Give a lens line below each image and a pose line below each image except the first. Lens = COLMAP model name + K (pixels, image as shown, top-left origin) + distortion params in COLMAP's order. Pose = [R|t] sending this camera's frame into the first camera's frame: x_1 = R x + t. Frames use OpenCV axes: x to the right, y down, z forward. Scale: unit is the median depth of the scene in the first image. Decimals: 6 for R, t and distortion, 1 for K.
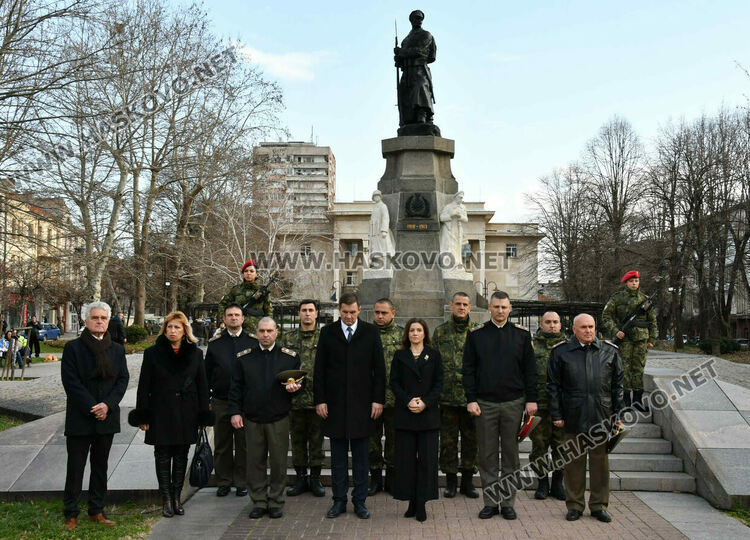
lens RADIAL K [[1135.8, 0, 375.0], [0, 1135.8, 270.0], [0, 0, 1]] dist [0.142554, 0.111103]
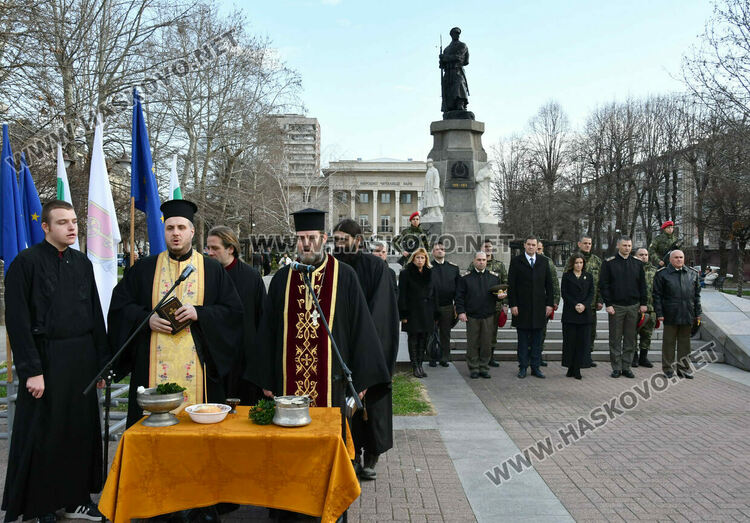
lens RADIAL K [[871.2, 0, 374.8], [0, 871.2, 282.7], [0, 0, 1]] dist [-0.014533, -0.004798]
pose [[0.999355, 0.002373, 0.035839, -0.101393], [-0.005222, 0.996814, 0.079590, -0.003493], [-0.035535, -0.079726, 0.996183, -0.065881]]
